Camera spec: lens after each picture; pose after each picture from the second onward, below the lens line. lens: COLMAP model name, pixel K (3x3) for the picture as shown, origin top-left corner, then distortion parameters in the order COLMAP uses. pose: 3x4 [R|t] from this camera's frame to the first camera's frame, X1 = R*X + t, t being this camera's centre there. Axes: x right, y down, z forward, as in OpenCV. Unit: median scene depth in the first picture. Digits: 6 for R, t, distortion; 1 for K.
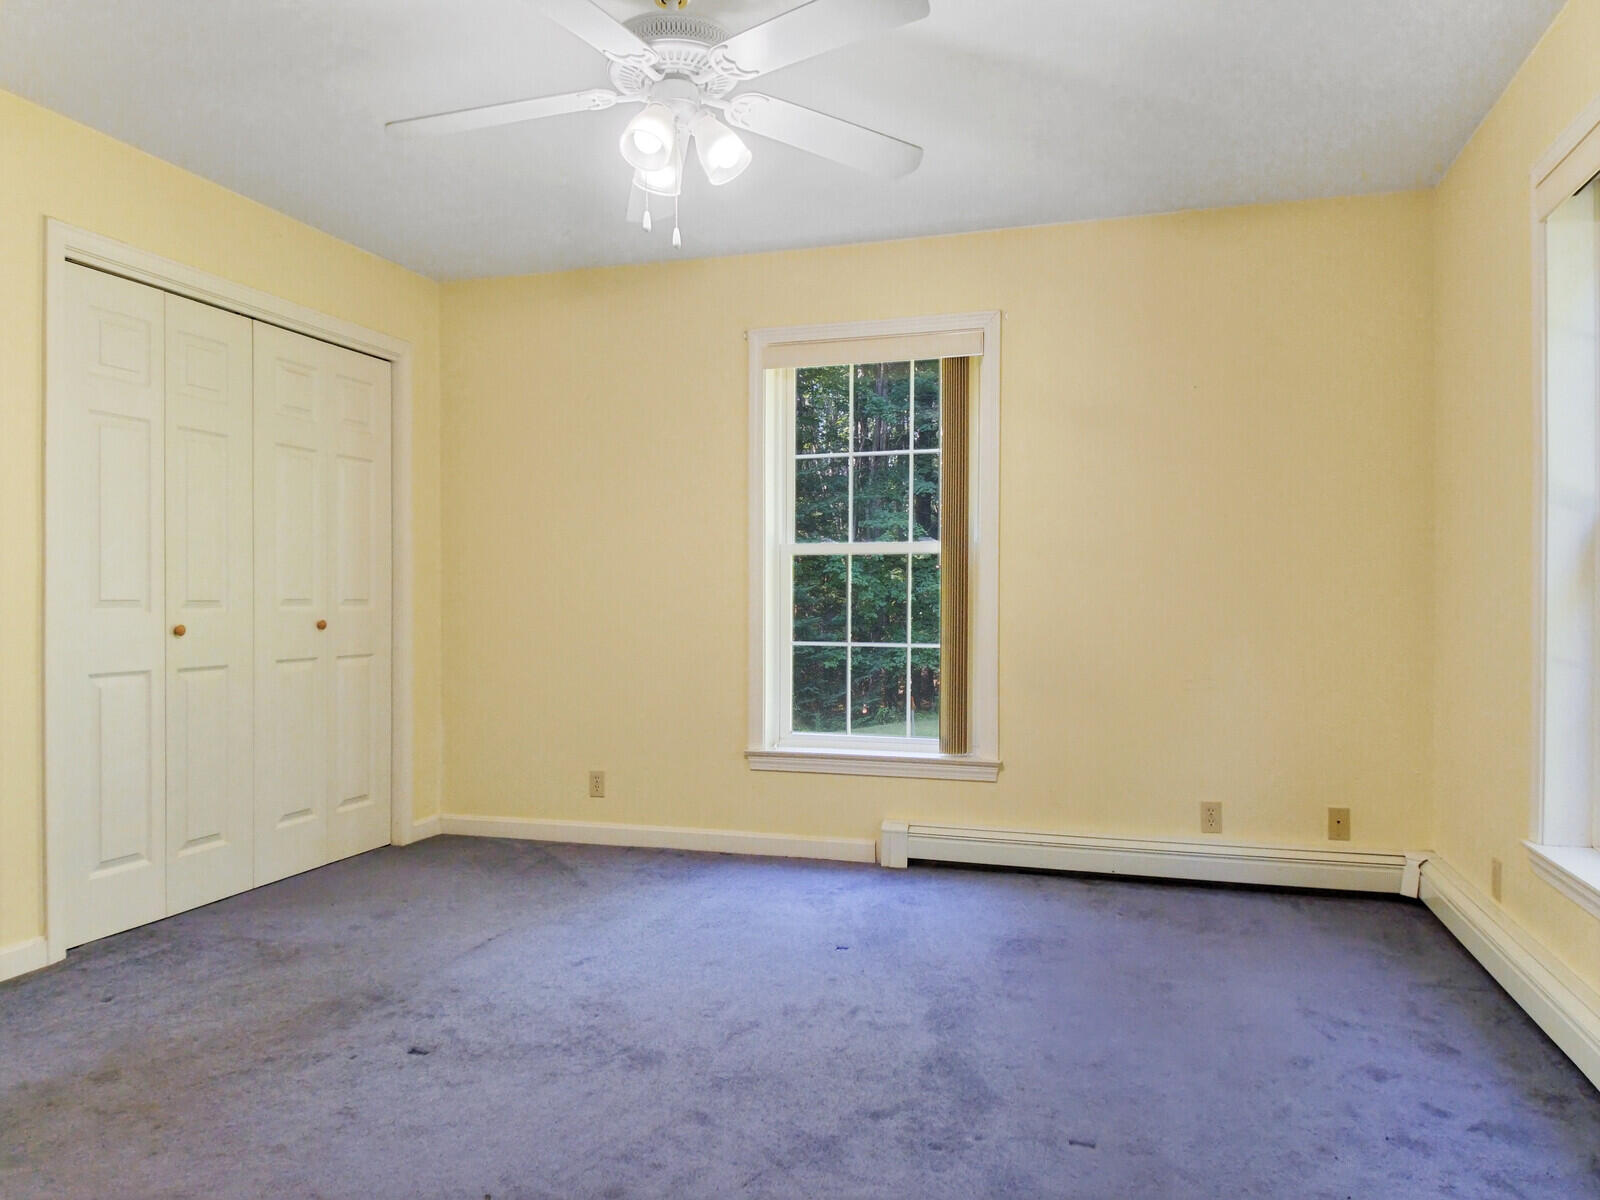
lens RADIAL K [[1104.7, 0, 800.0], [0, 1104.7, 600.0], [0, 0, 1]] dist [0.047771, 0.000701]
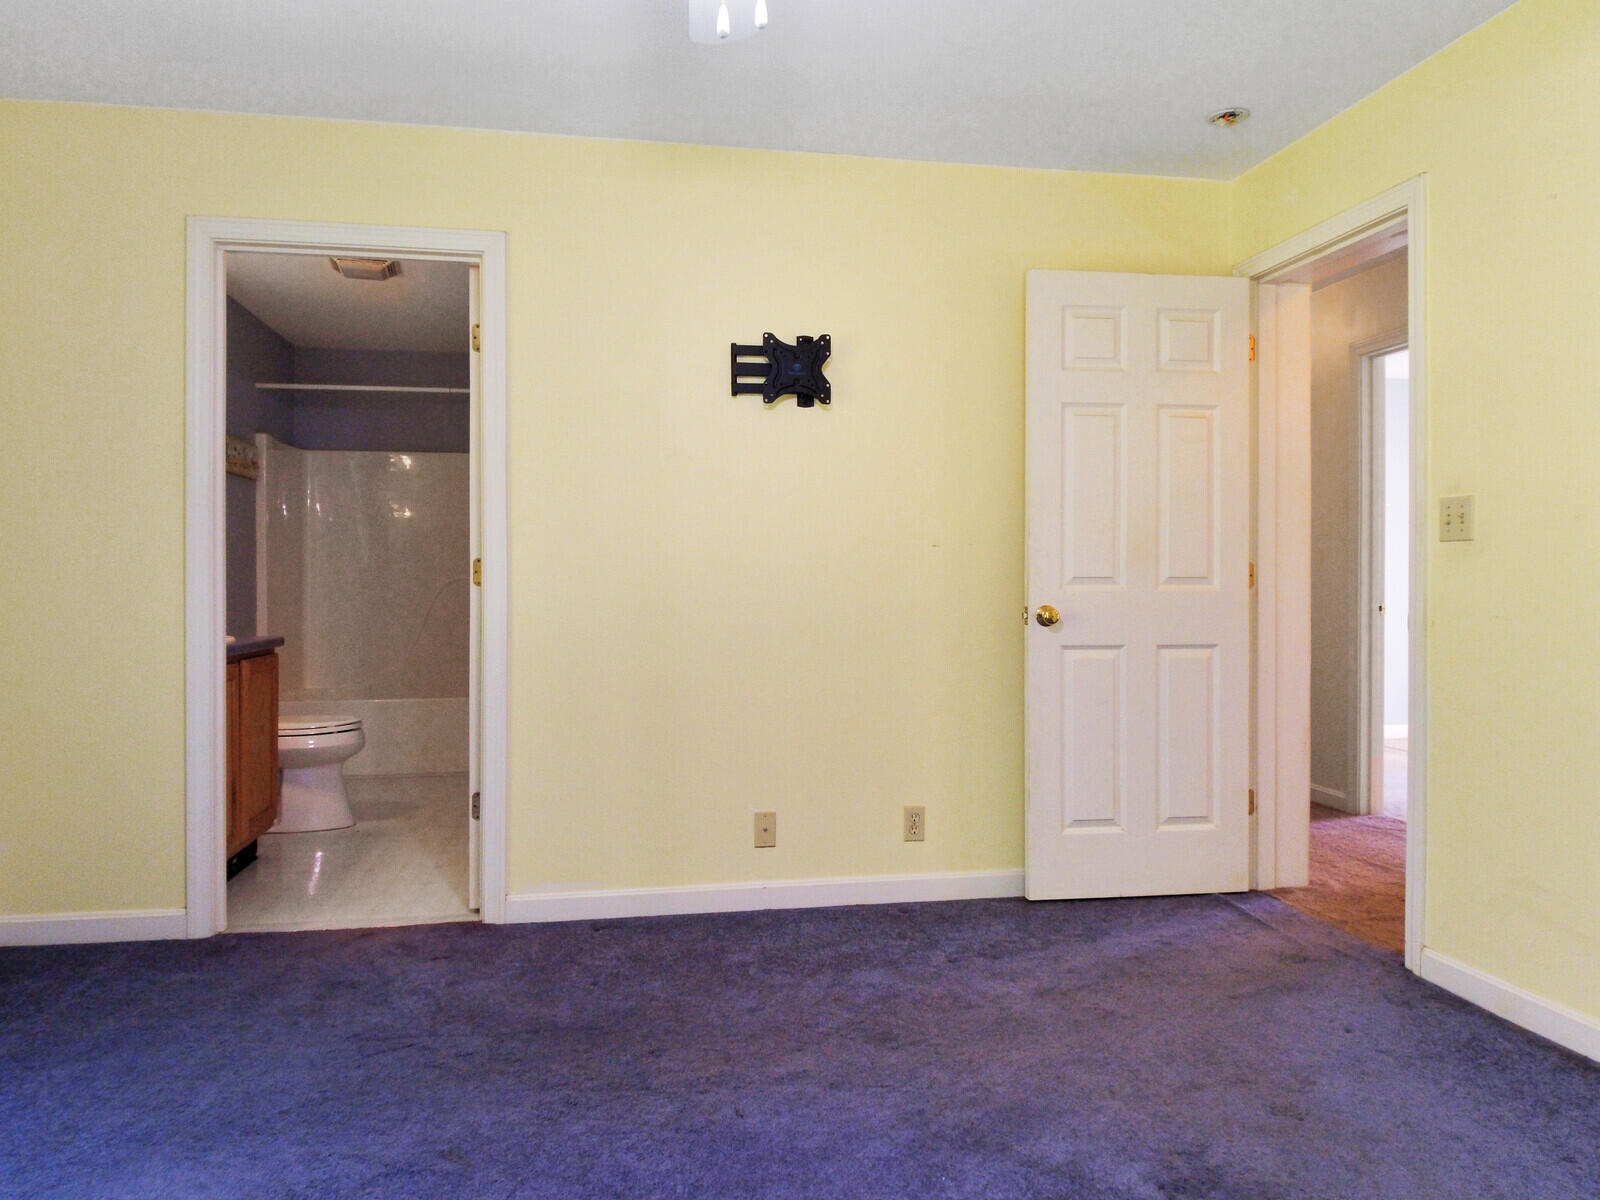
lens RADIAL K [[1122.7, 0, 805.1], [0, 1122.7, 589.4], [0, 0, 1]] dist [0.052433, -0.070523]
pose [[-0.880783, 0.002353, -0.473514, 0.104325], [-0.002208, 0.999956, 0.009075, -0.002727], [0.473514, 0.009038, -0.880740, 1.092145]]
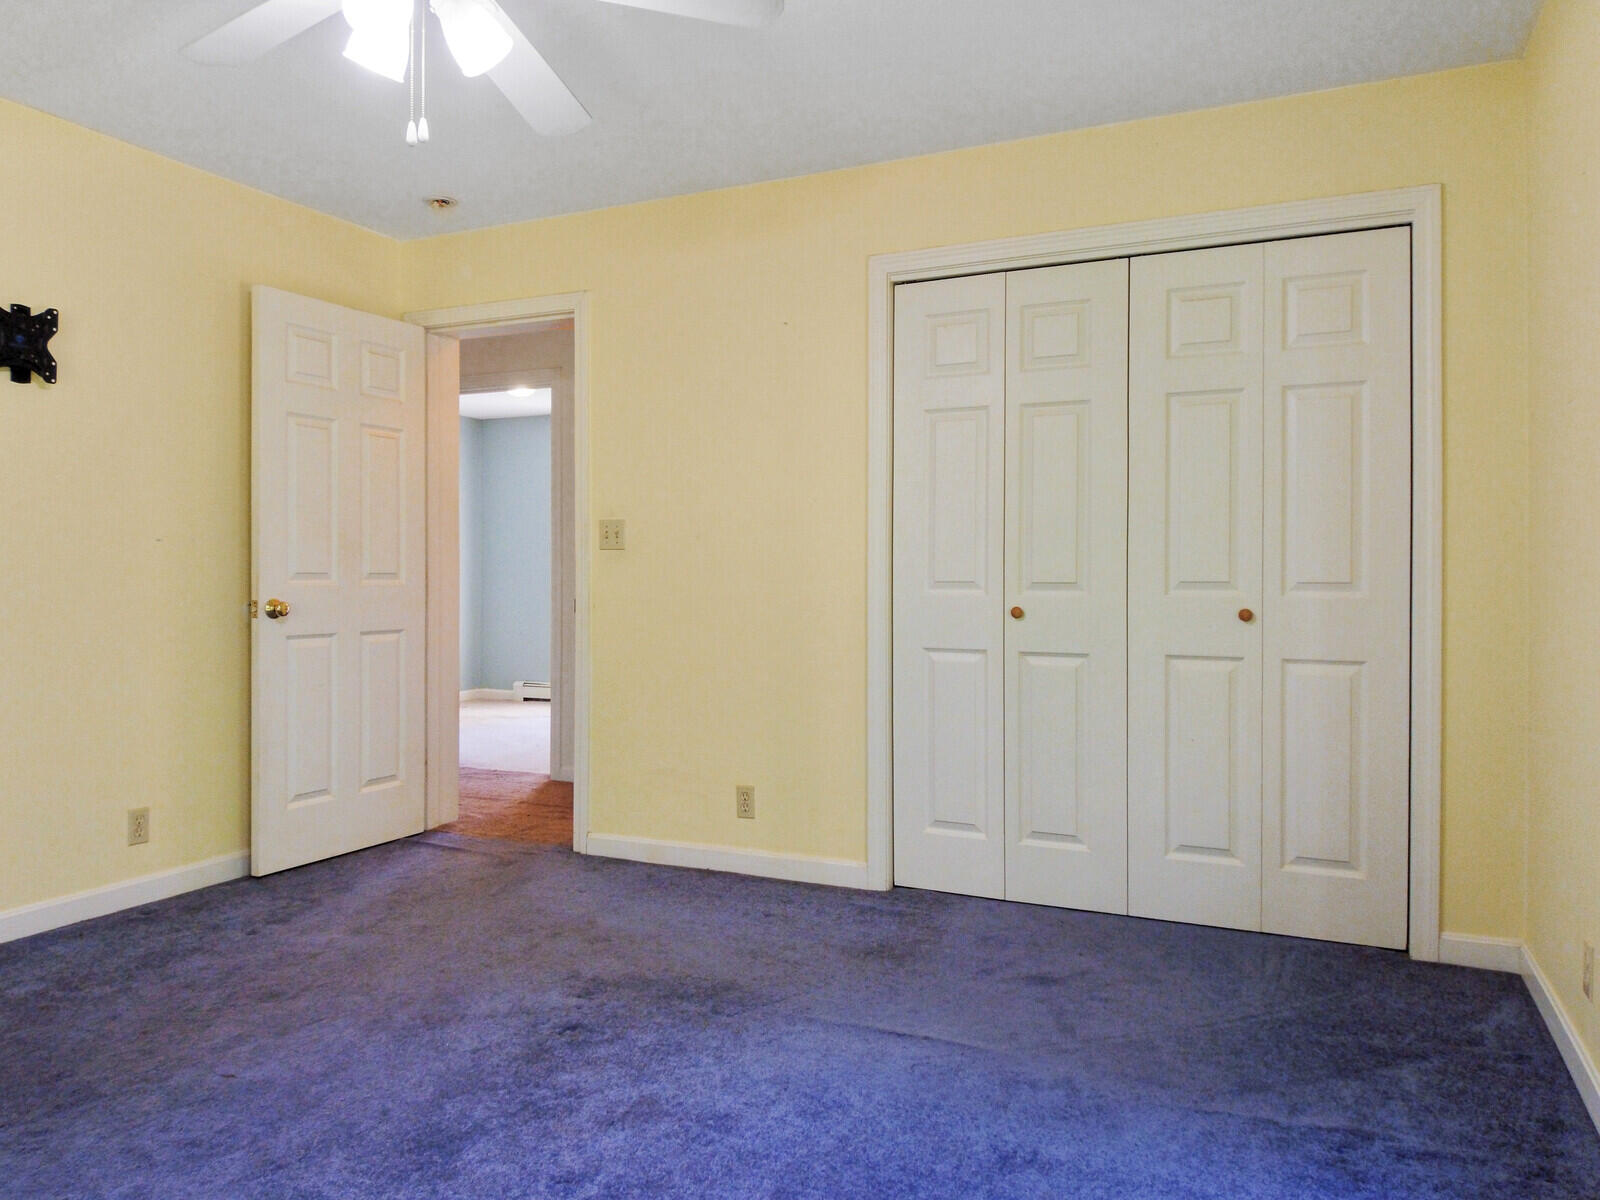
lens RADIAL K [[1122.7, 0, 805.1], [0, 1122.7, 589.4], [0, 0, 1]] dist [0.052433, -0.070523]
pose [[-0.122402, 0.009759, -0.992433, 0.449225], [-0.004315, 0.999937, 0.010365, -0.002383], [0.992471, 0.005551, -0.122352, 0.948520]]
